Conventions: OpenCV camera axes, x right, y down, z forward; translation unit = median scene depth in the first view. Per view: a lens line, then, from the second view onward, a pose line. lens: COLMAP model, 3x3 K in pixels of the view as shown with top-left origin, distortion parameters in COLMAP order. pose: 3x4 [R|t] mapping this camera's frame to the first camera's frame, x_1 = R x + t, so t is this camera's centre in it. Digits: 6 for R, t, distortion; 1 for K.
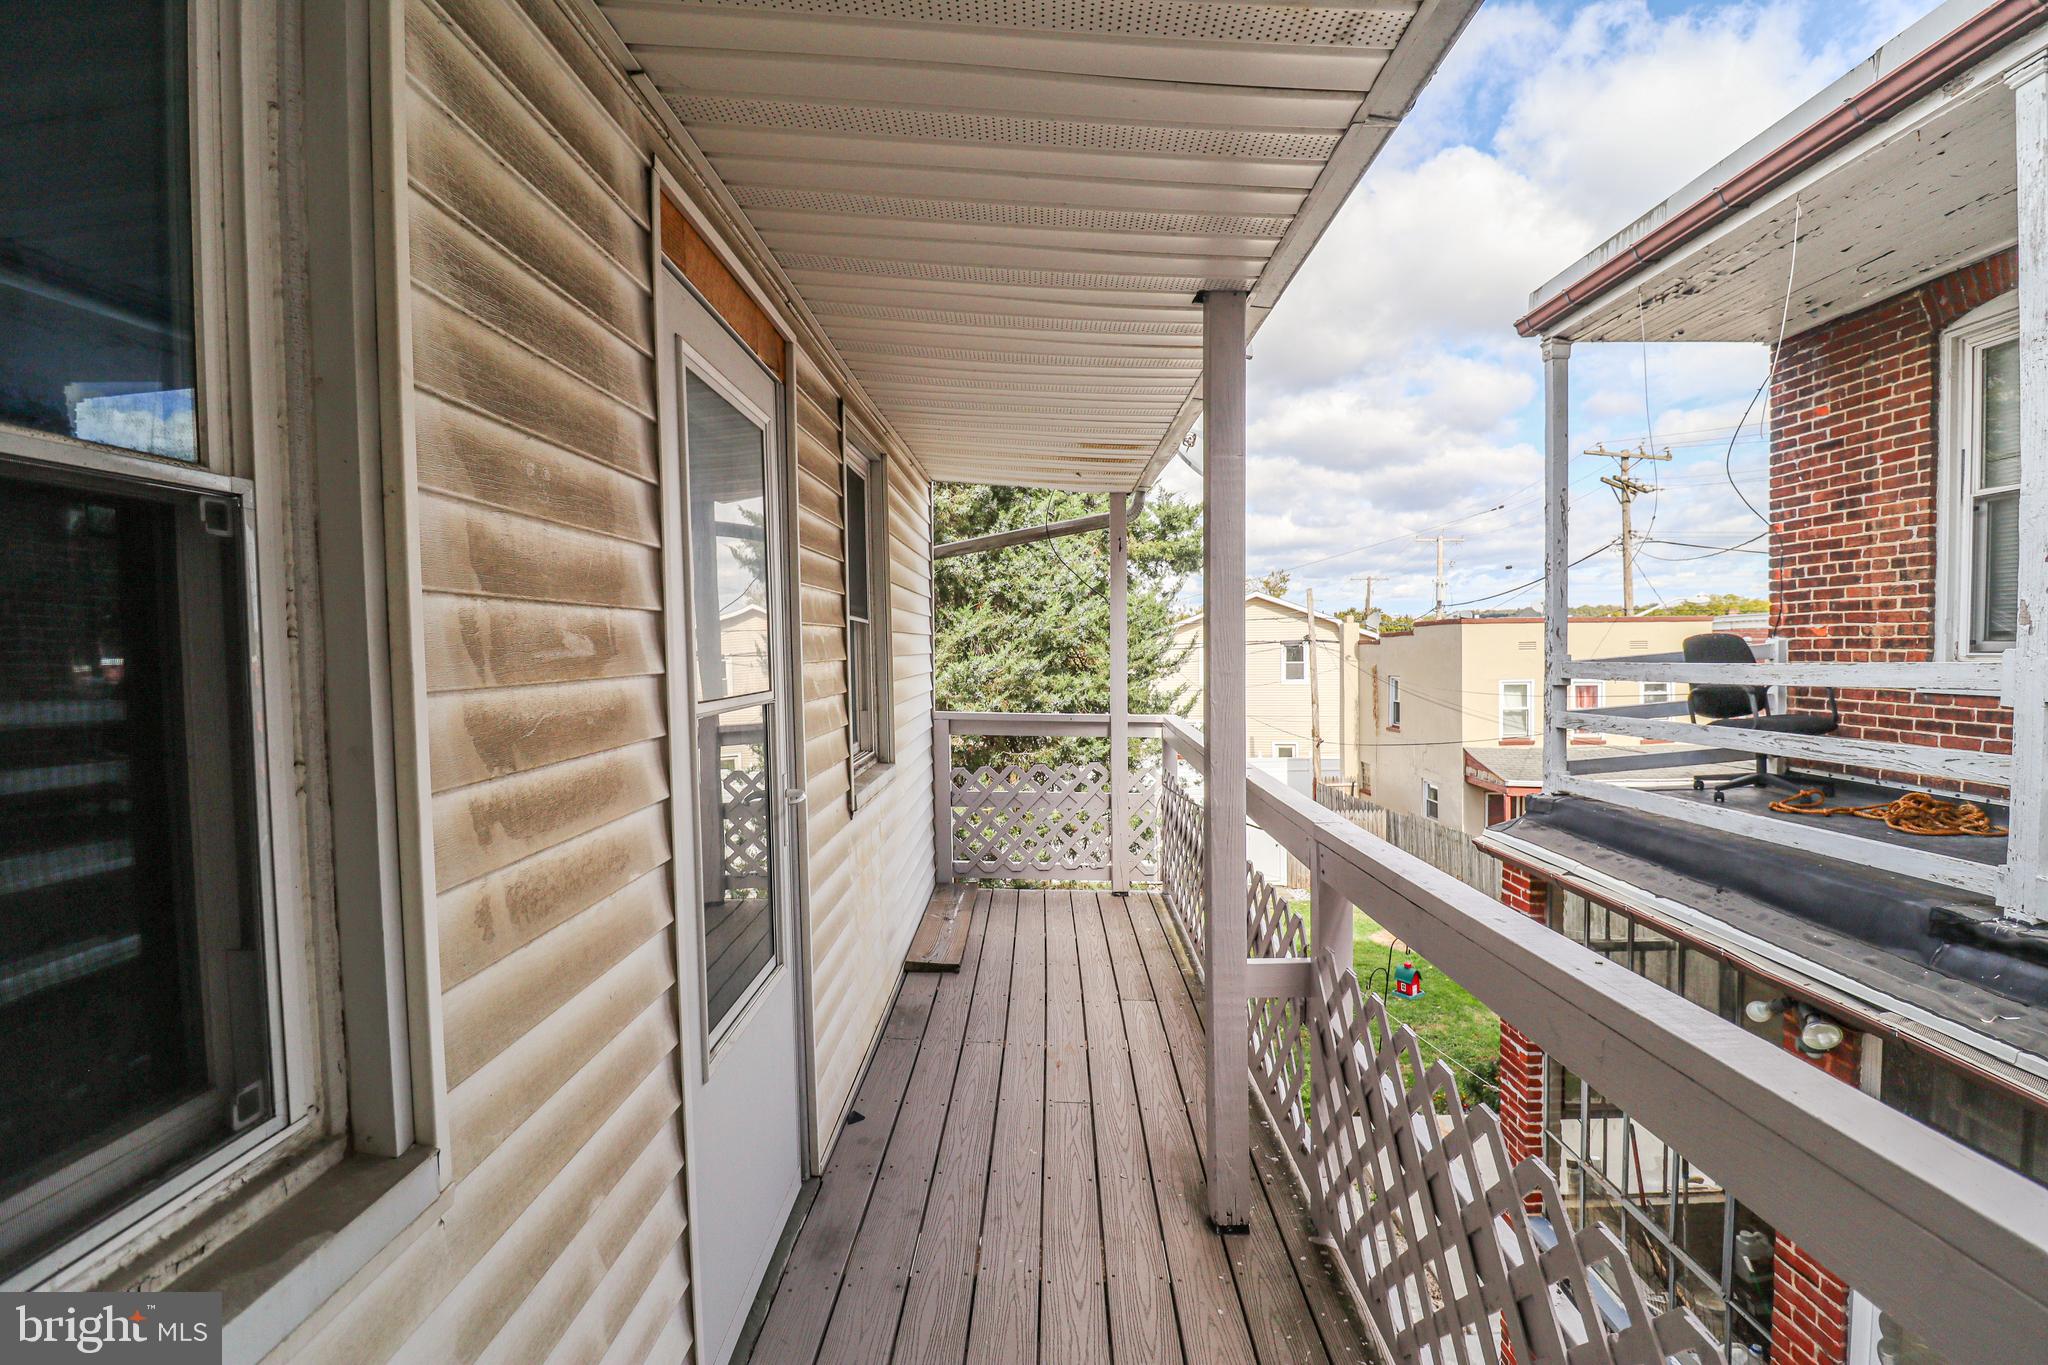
lens RADIAL K [[942.9, 0, 1043.4], [0, 942.9, 678.1], [0, 0, 1]] dist [0.001848, -0.016198]
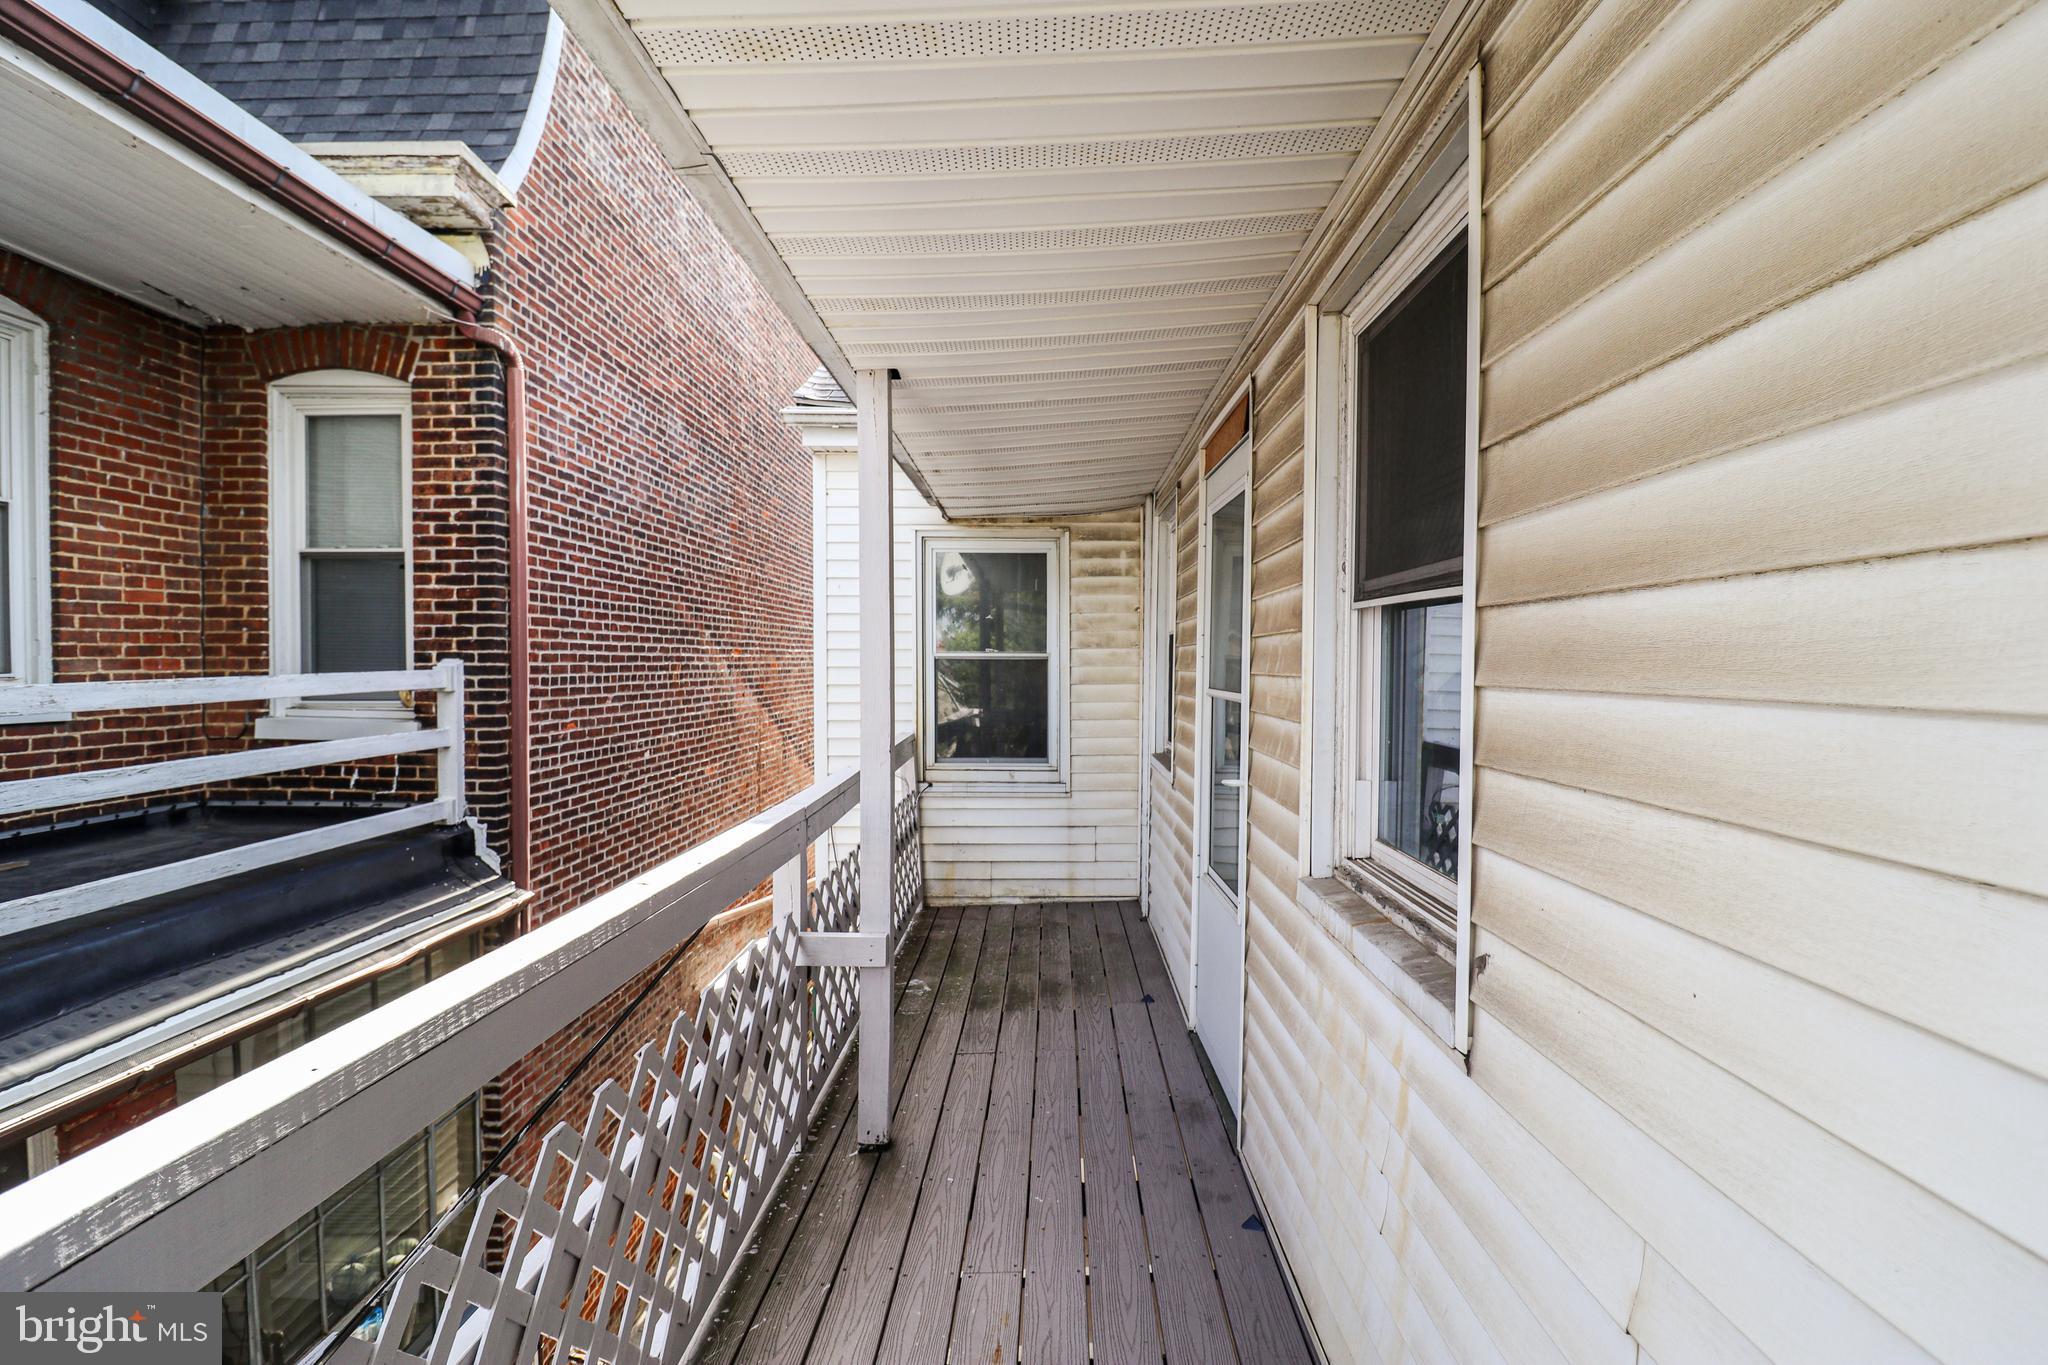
lens RADIAL K [[942.9, 0, 1043.4], [0, 942.9, 678.1], [0, 0, 1]] dist [0.001848, -0.016198]
pose [[-0.999898, 0.008880, 0.011200, -0.030816], [0.009297, 0.999245, 0.037727, -0.051493], [-0.010856, 0.037827, -0.999225, 1.927820]]
